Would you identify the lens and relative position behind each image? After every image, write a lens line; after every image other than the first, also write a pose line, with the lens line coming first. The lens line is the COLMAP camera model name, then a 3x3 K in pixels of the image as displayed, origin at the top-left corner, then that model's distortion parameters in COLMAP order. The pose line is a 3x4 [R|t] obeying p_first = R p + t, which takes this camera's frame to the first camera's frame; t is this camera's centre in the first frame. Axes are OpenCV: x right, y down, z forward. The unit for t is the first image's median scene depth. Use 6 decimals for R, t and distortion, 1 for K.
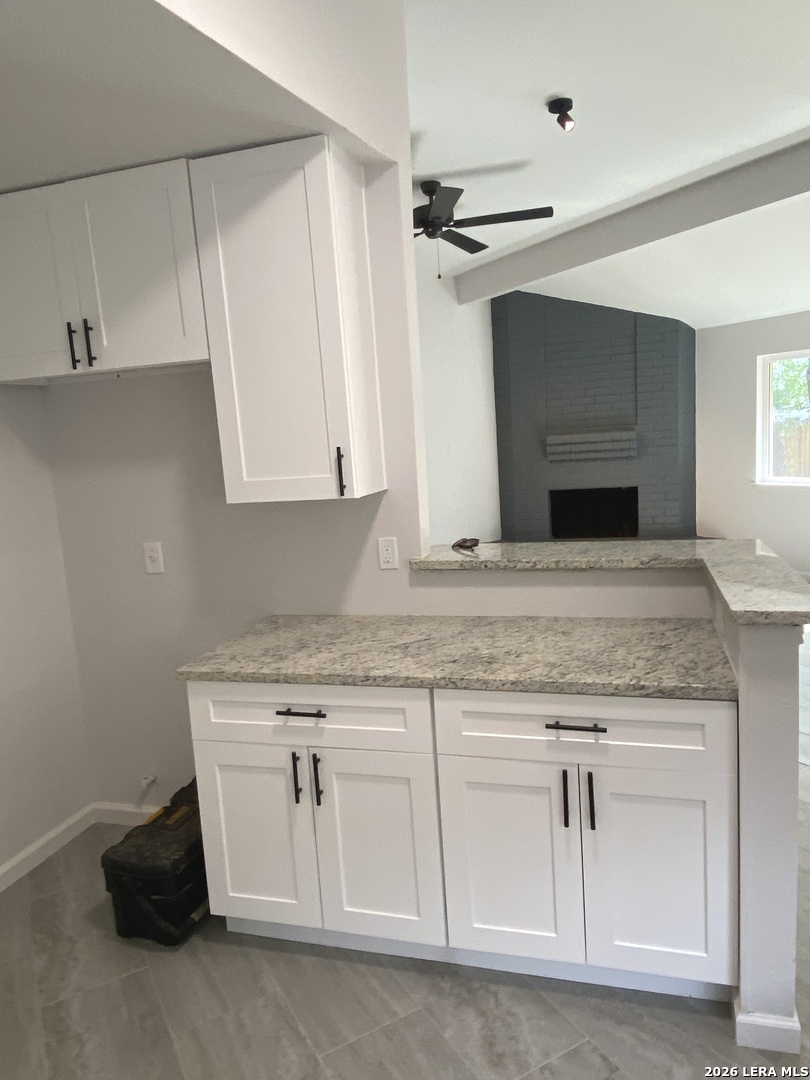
lens RADIAL K [[745.4, 0, 405.0], [0, 745.4, 540.0], [0, 0, 1]] dist [0.079742, -0.088622]
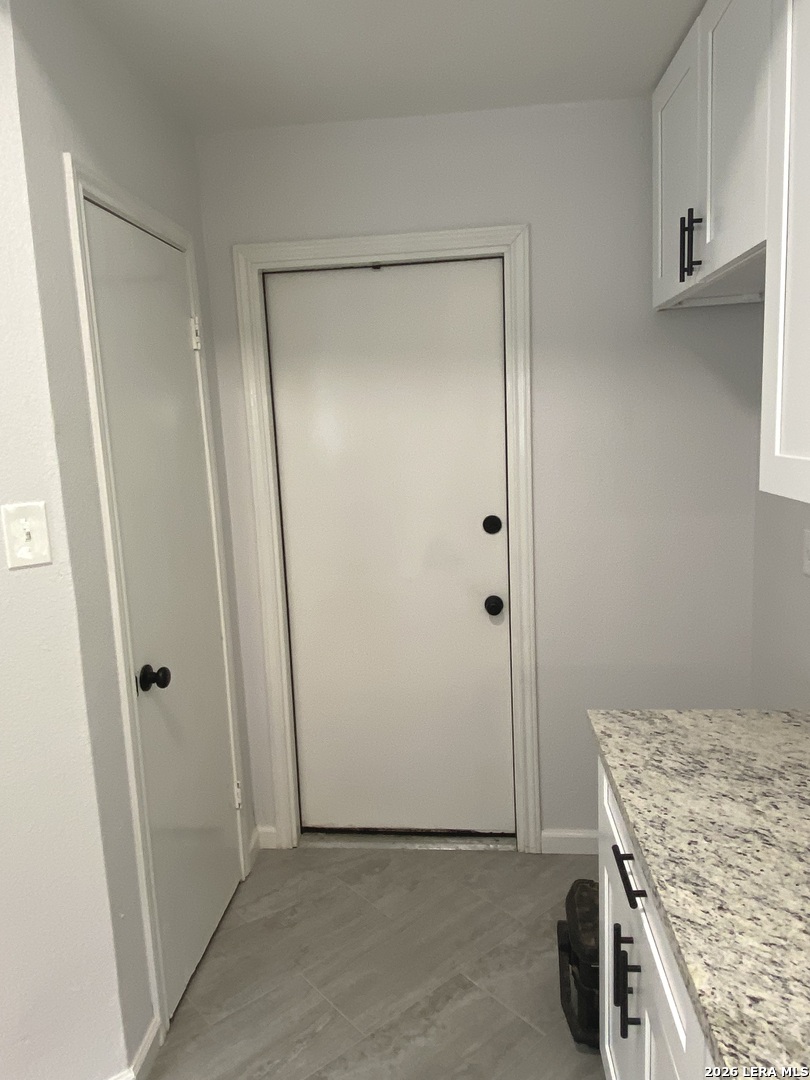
lens RADIAL K [[745.4, 0, 405.0], [0, 745.4, 540.0], [0, 0, 1]] dist [0.079742, -0.088622]
pose [[0.206380, 0.215790, -0.954380, 0.304810], [-0.108737, 0.974395, 0.196802, -0.105923], [0.972411, 0.063160, 0.224560, 0.650066]]
